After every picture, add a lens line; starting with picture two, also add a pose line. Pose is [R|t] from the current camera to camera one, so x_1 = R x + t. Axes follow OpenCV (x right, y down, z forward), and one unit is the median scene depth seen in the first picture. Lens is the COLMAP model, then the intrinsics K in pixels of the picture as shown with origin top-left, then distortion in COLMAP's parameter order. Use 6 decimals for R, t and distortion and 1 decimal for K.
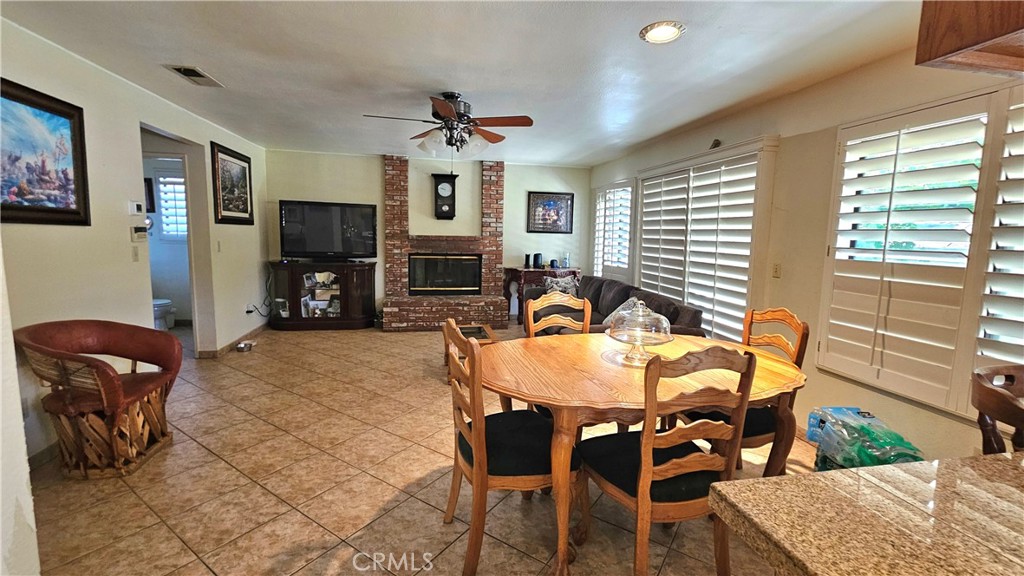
lens RADIAL K [[421.2, 0, 510.2], [0, 421.2, 286.1], [0, 0, 1]] dist [0.001966, 0.000062]
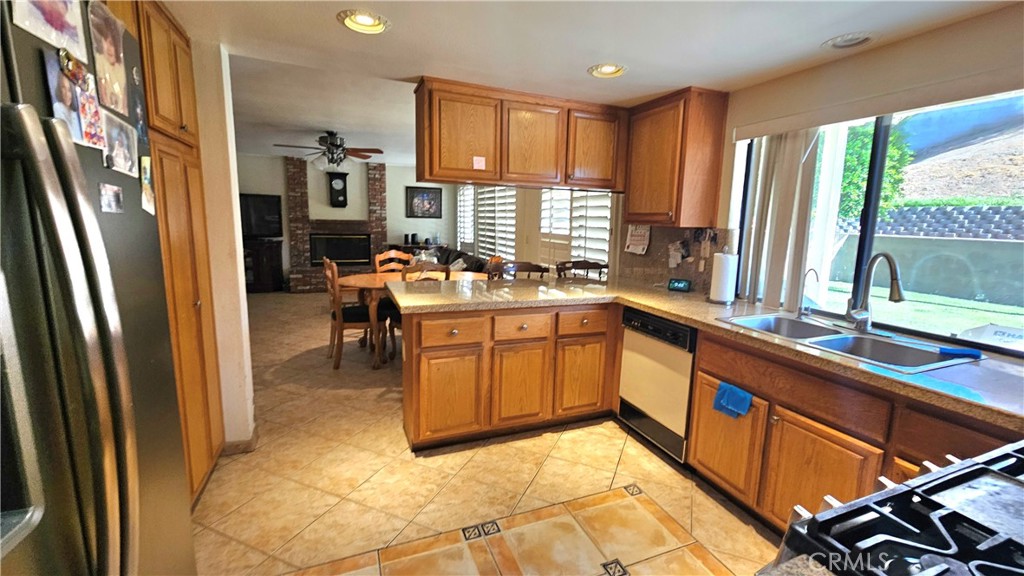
lens RADIAL K [[421.2, 0, 515.0], [0, 421.2, 283.3], [0, 0, 1]] dist [0.001966, 0.000062]
pose [[0.979275, -0.027144, 0.200706, 0.111024], [0.021446, 0.999304, 0.030508, 0.048441], [-0.201395, -0.025571, 0.979176, -0.391503]]
